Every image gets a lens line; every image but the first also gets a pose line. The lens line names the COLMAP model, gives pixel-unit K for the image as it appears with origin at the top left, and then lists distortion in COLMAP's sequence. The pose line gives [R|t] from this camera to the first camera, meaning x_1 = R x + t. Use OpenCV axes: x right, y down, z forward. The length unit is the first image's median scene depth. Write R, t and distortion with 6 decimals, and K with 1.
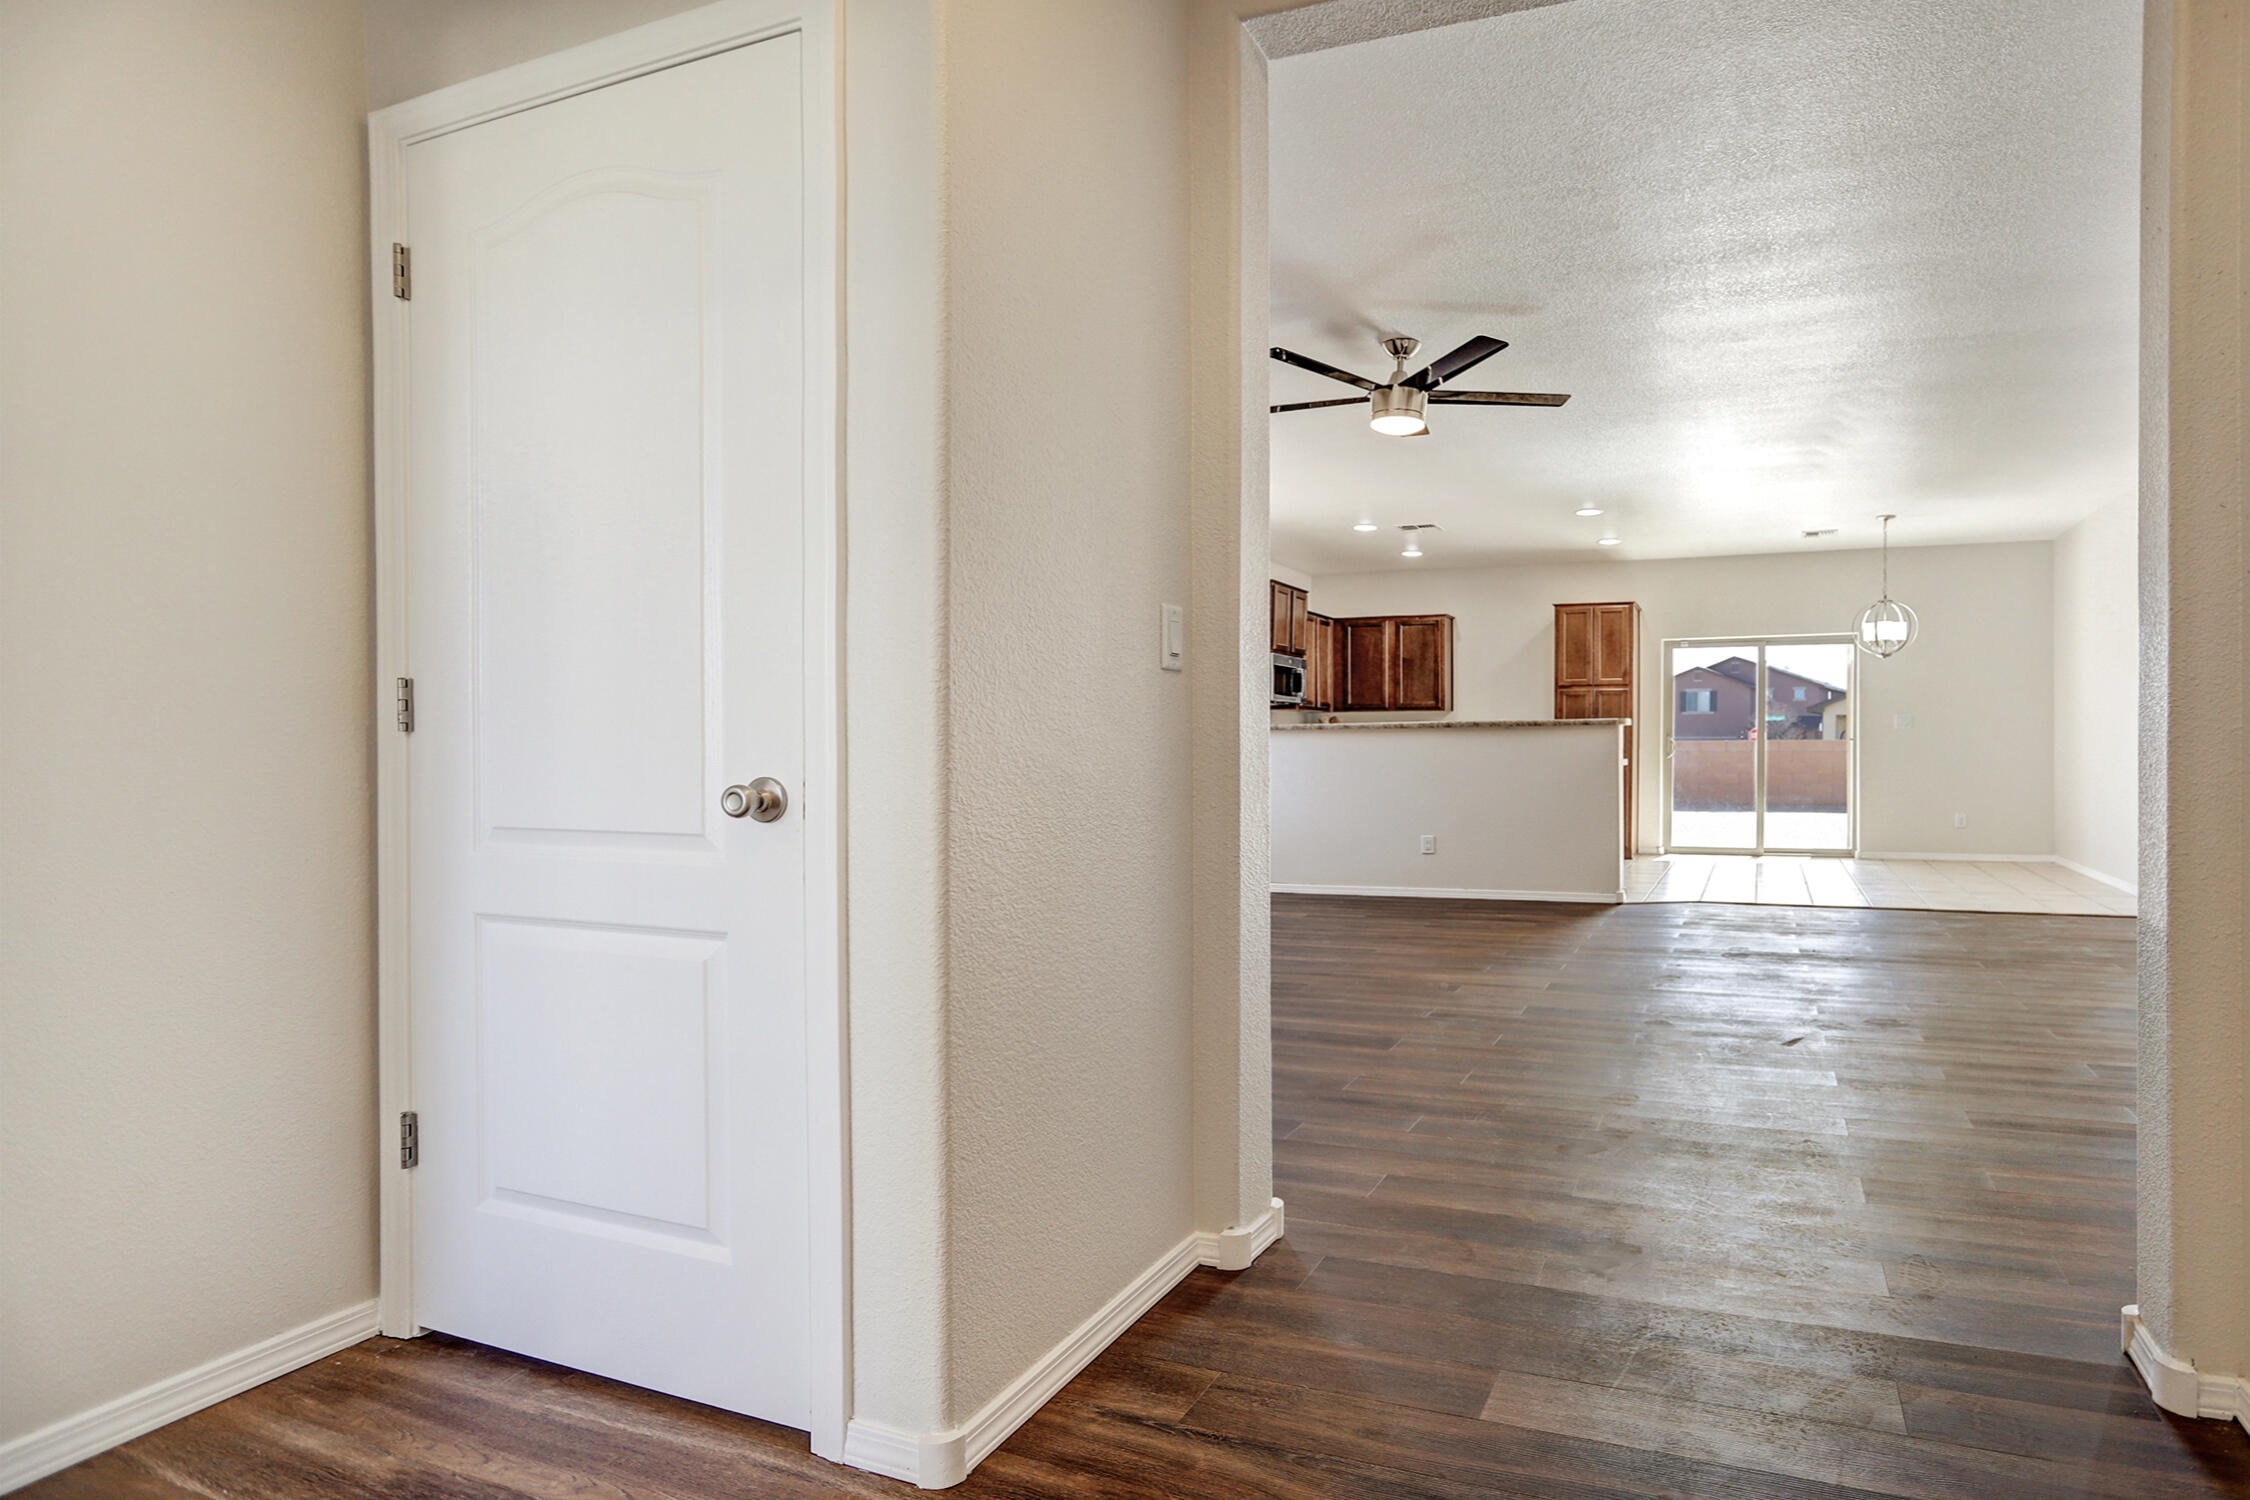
lens RADIAL K [[1059.1, 0, 1125.0], [0, 1059.1, 750.0], [0, 0, 1]] dist [-0.065350, 0.000031]
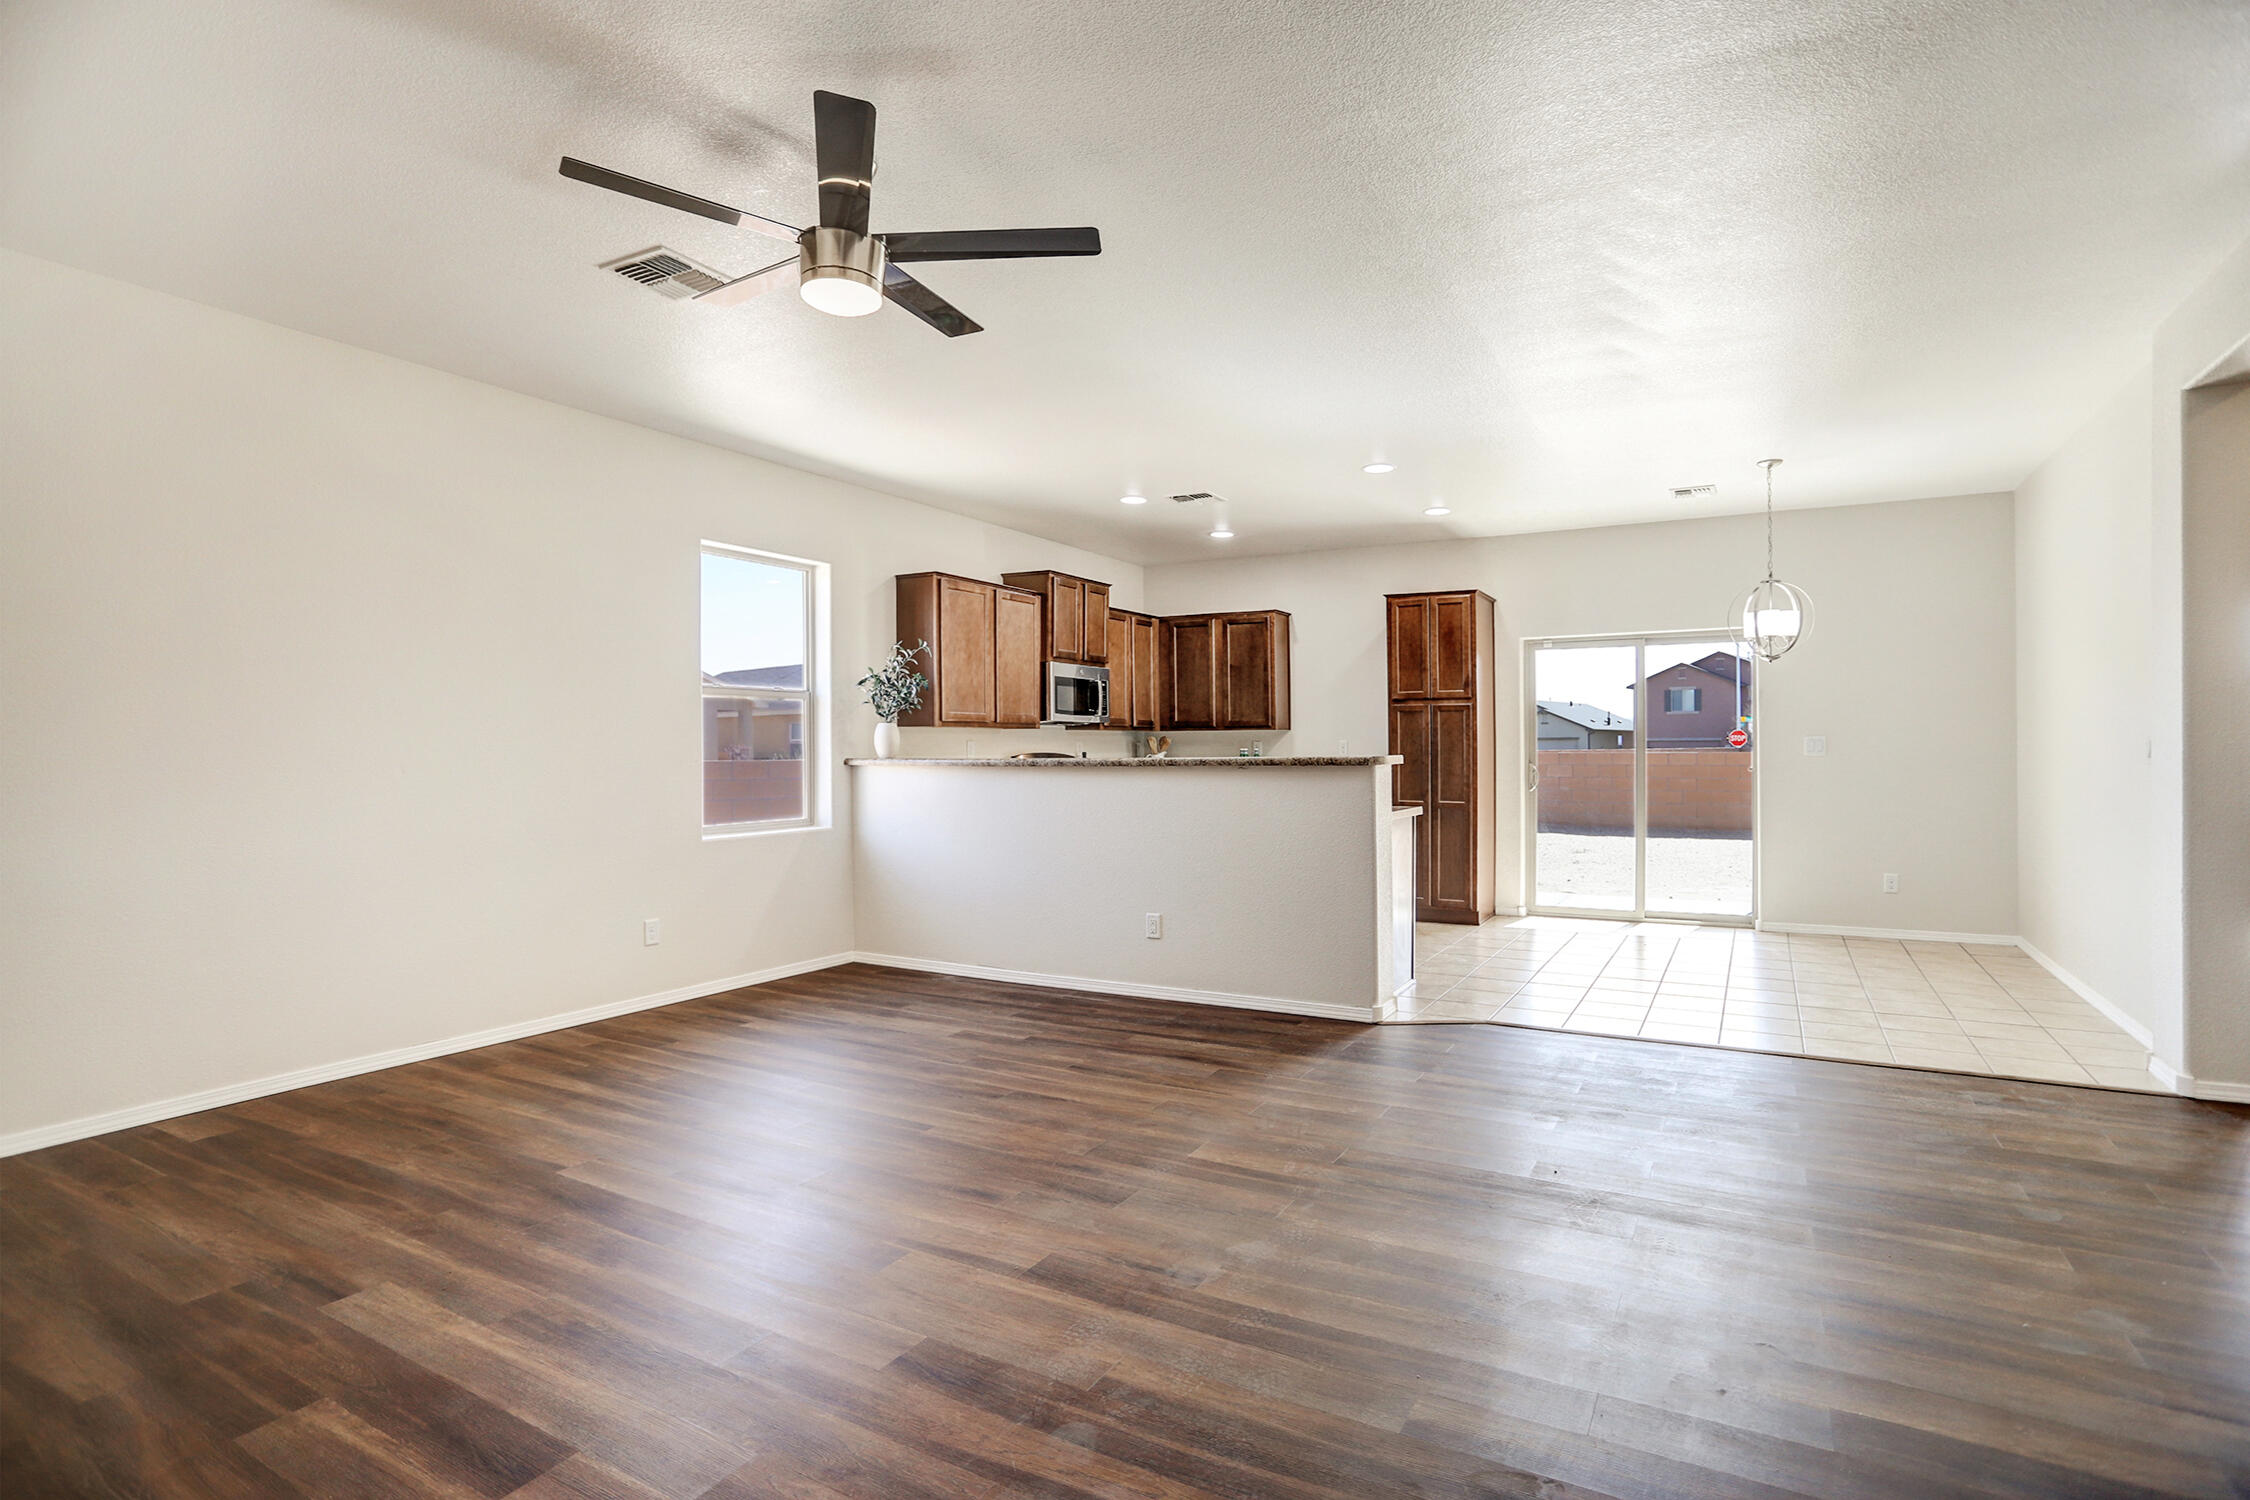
lens RADIAL K [[1113.8, 0, 1131.5], [0, 1113.8, 749.7], [0, 0, 1]] dist [-0.065377, 0.027454]
pose [[0.999558, -0.014487, 0.025979, 0.173596], [0.014656, 0.999873, -0.006303, -0.018916], [-0.025885, 0.006681, 0.999643, 0.157133]]
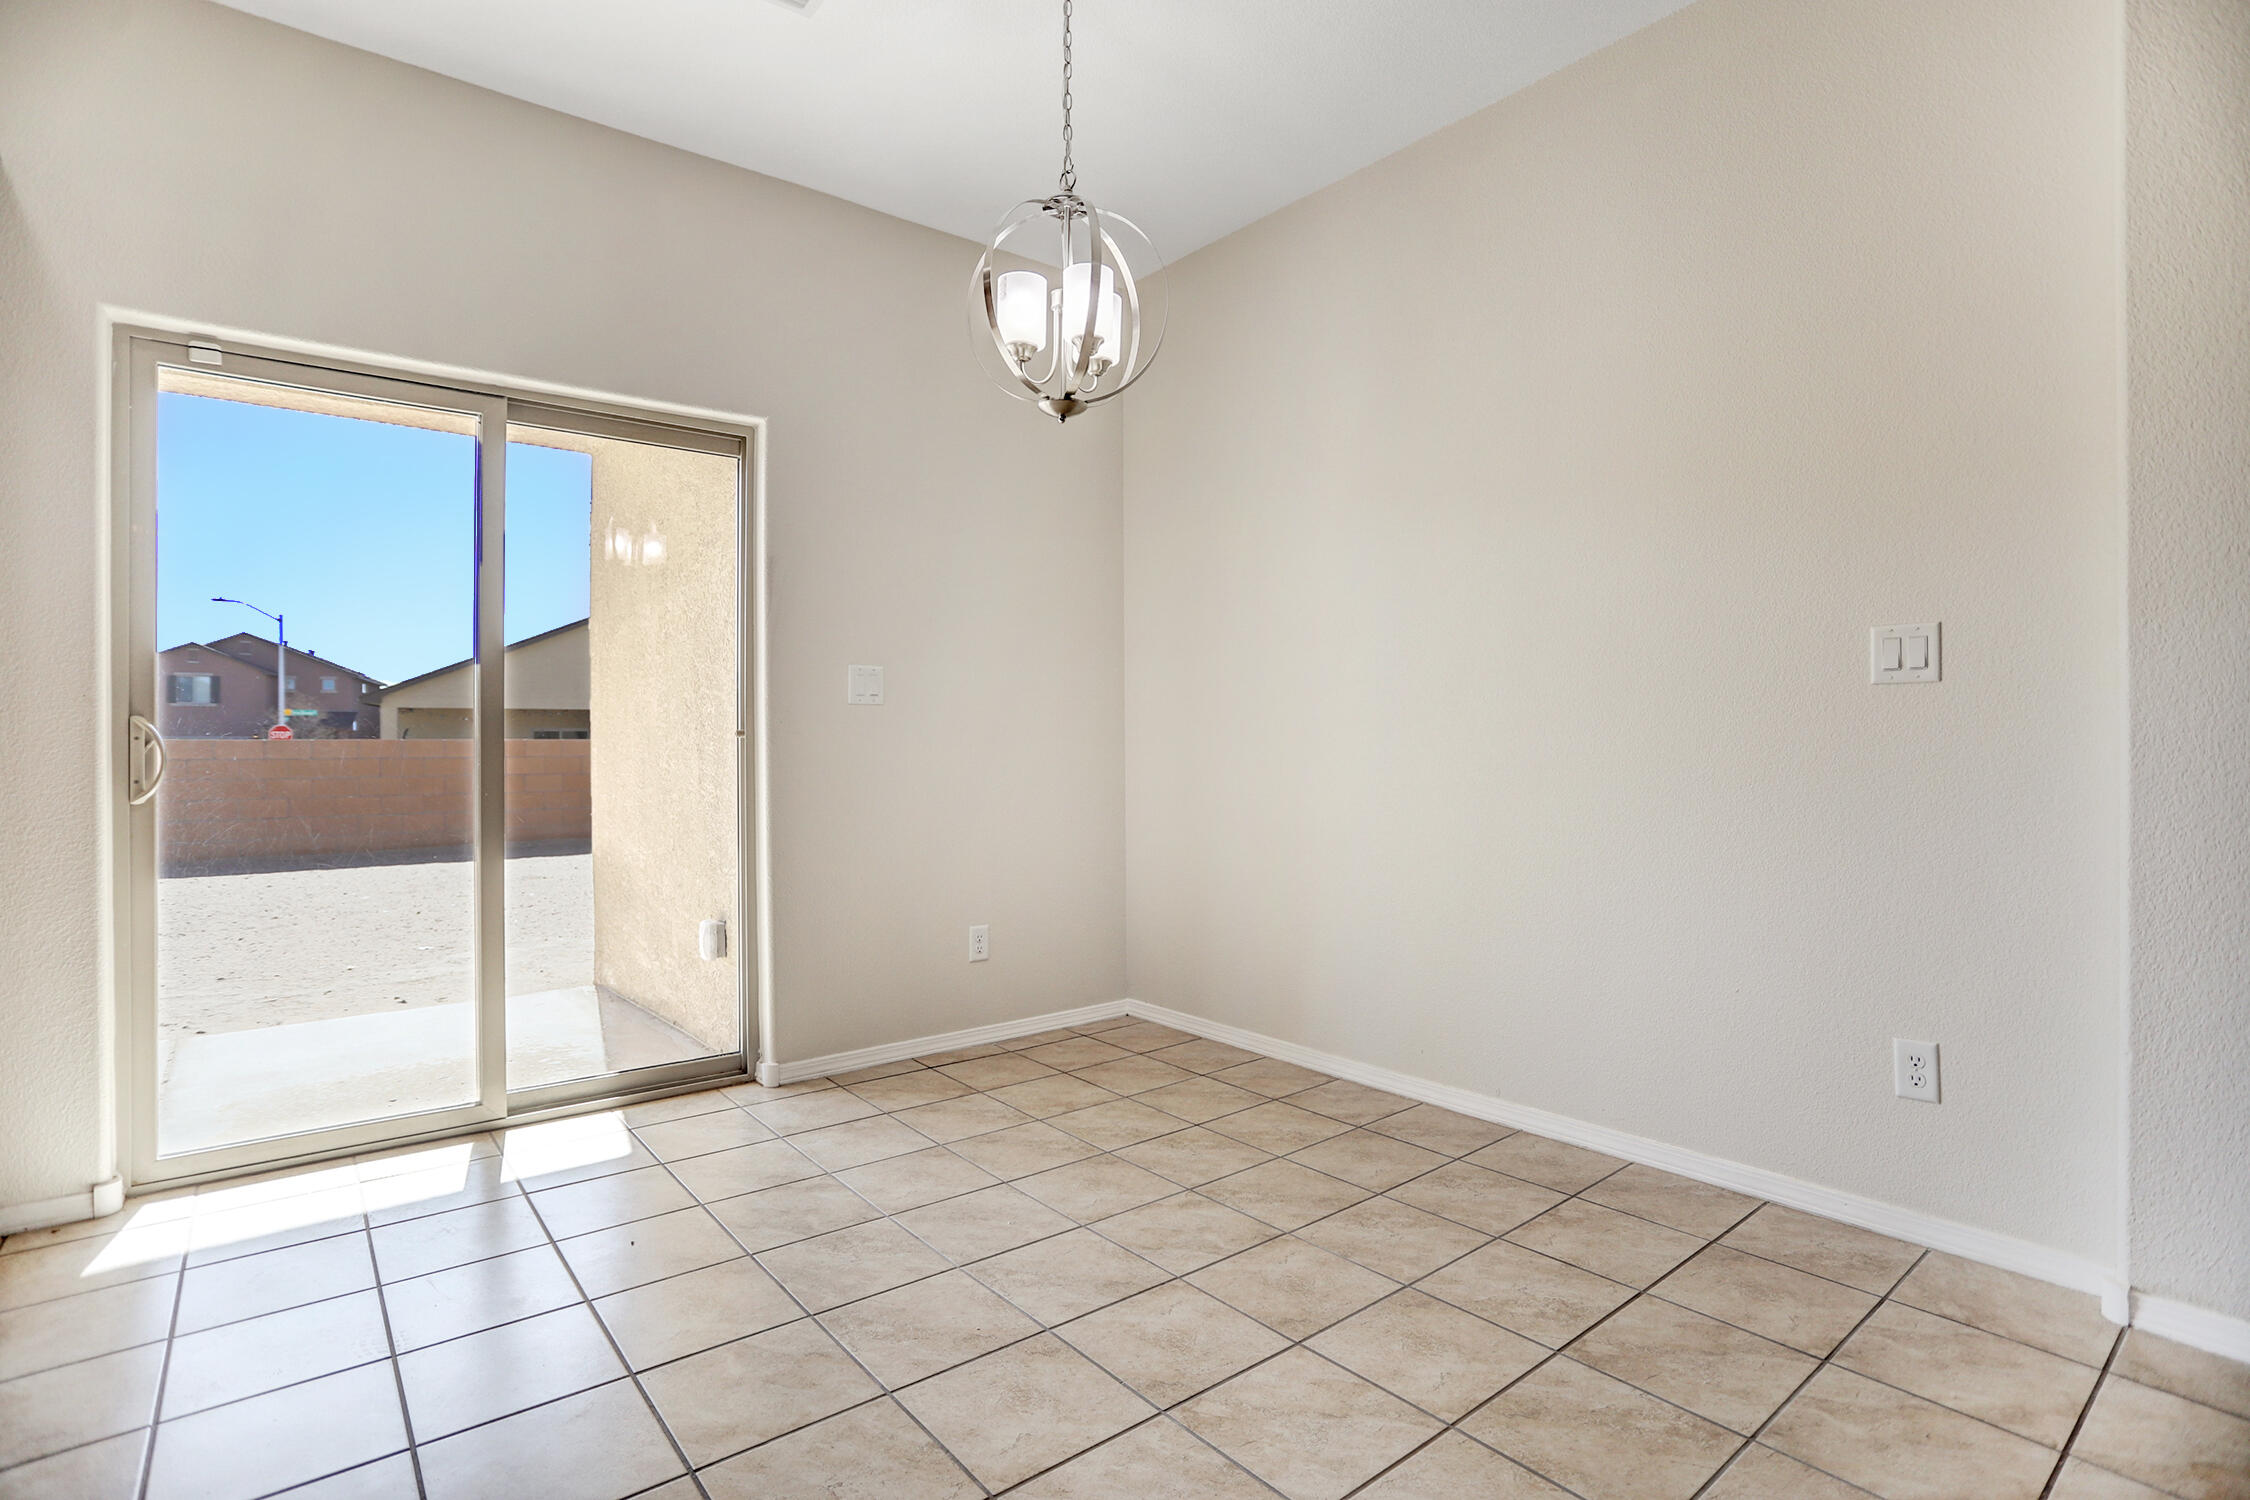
lens RADIAL K [[1091.5, 0, 1122.4], [0, 1091.5, 750.5], [0, 0, 1]] dist [-0.070025, 0.025018]
pose [[0.331825, -0.013869, 0.943239, 0.314312], [0.013581, 0.999859, 0.009923, -0.003046], [-0.943243, 0.009518, 0.331966, 0.603229]]
